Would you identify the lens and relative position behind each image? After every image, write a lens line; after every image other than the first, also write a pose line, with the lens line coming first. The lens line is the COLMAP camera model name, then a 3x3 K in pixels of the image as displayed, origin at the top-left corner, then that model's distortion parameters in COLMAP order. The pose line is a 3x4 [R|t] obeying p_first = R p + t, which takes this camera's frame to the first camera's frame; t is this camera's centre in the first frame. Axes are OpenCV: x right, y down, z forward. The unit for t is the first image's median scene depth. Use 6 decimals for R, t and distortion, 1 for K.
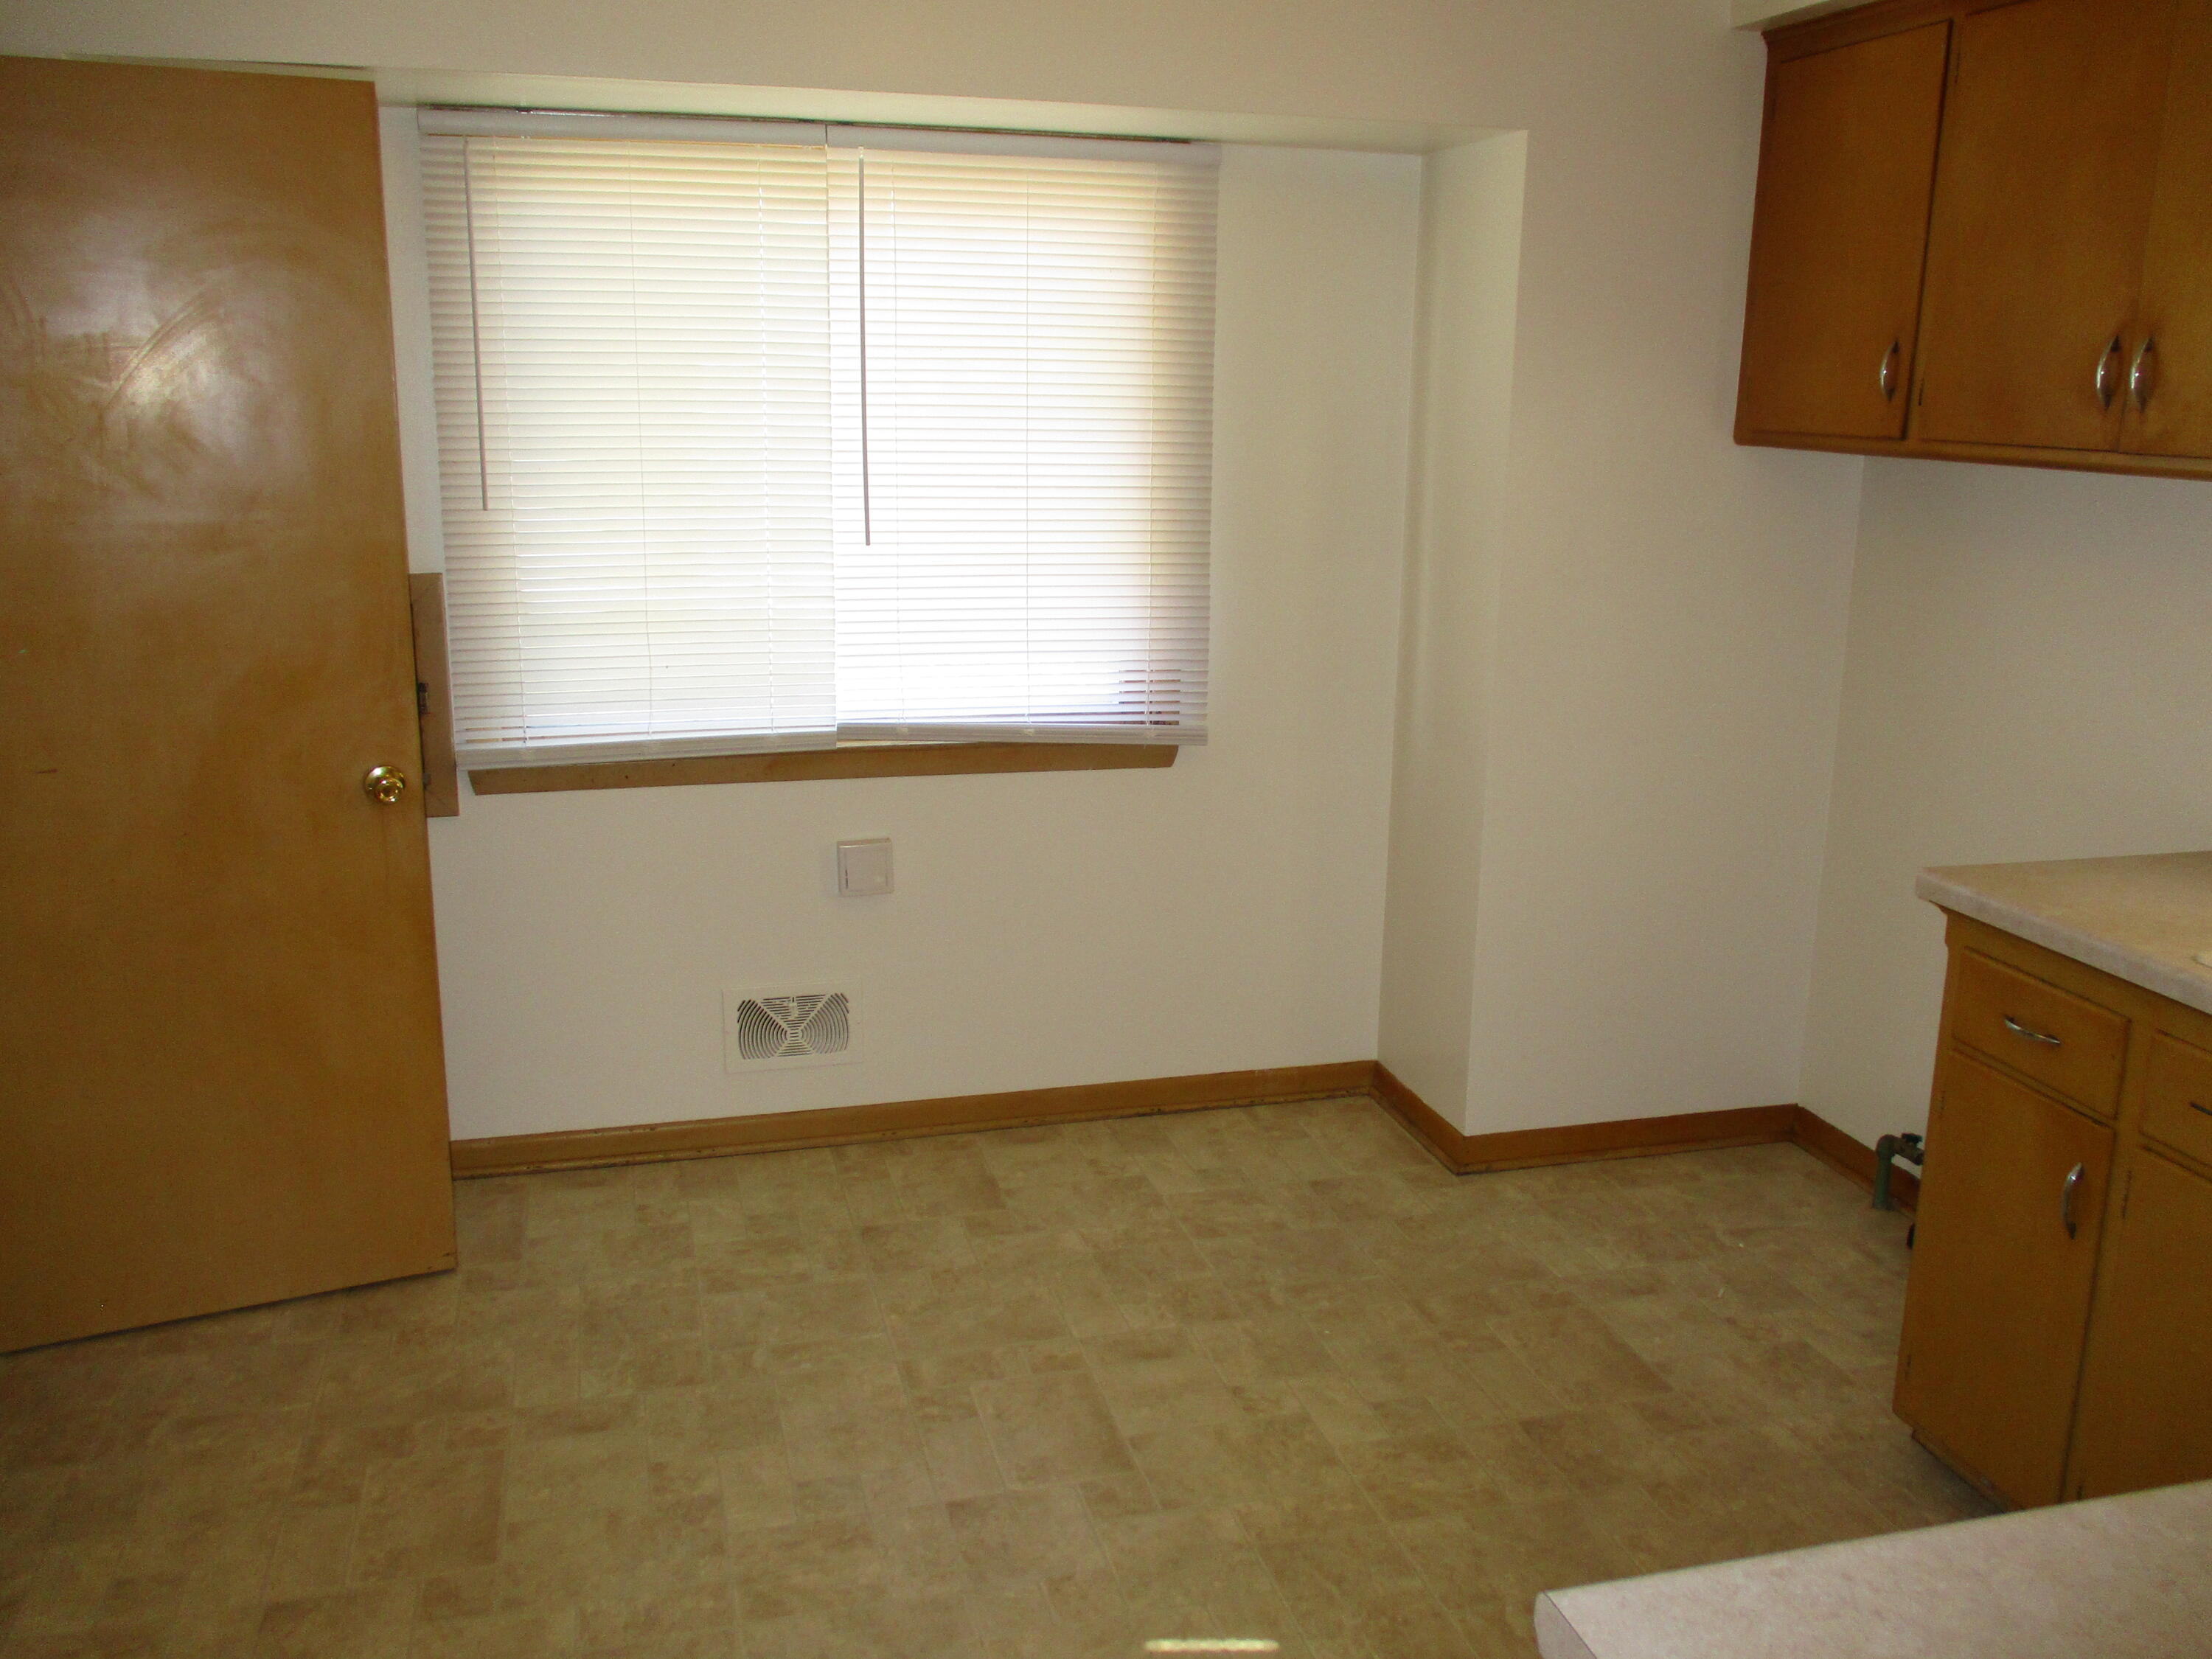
lens RADIAL K [[1751.1, 0, 1106.0], [0, 1751.1, 829.5], [0, 0, 1]] dist [-0.002539, -0.001123]
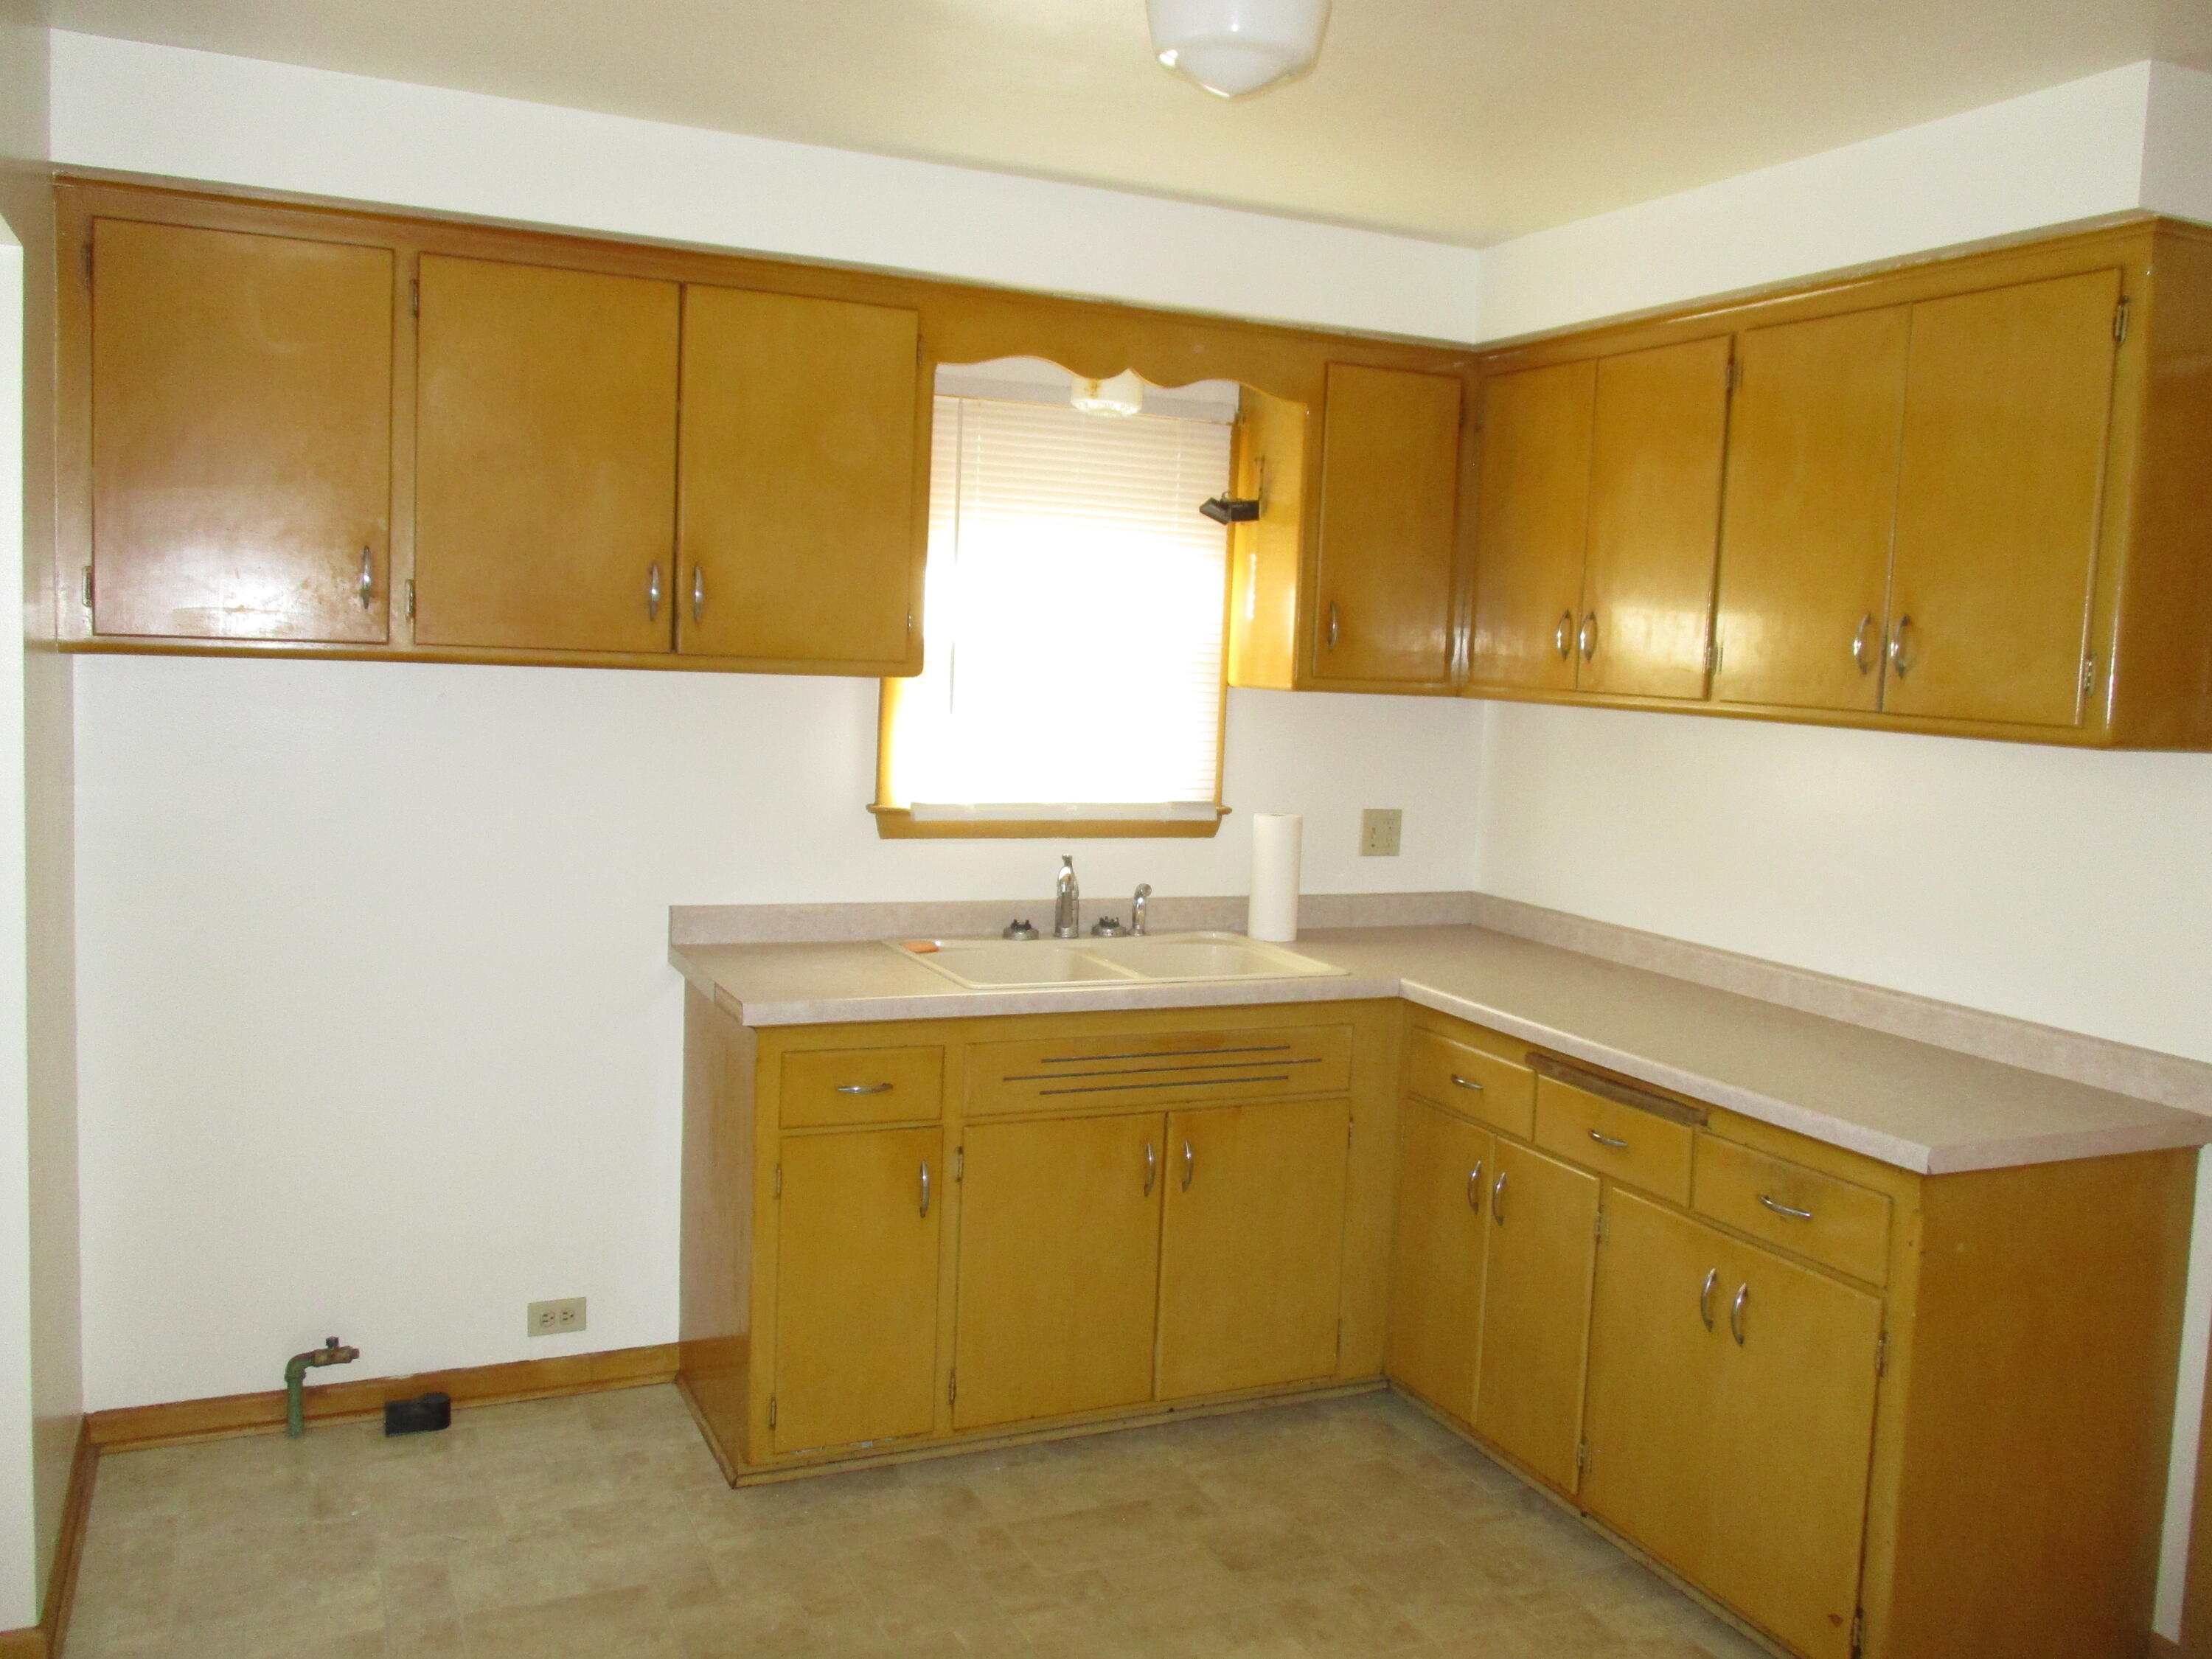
lens RADIAL K [[1869.1, 0, 1106.0], [0, 1869.1, 829.5], [0, 0, 1]] dist [-0.059220, -0.000426]
pose [[-0.177659, -0.117464, 0.977057, -0.772269], [0.196195, 0.968692, 0.152132, -0.227756], [-0.964337, 0.218721, -0.149051, 0.884316]]
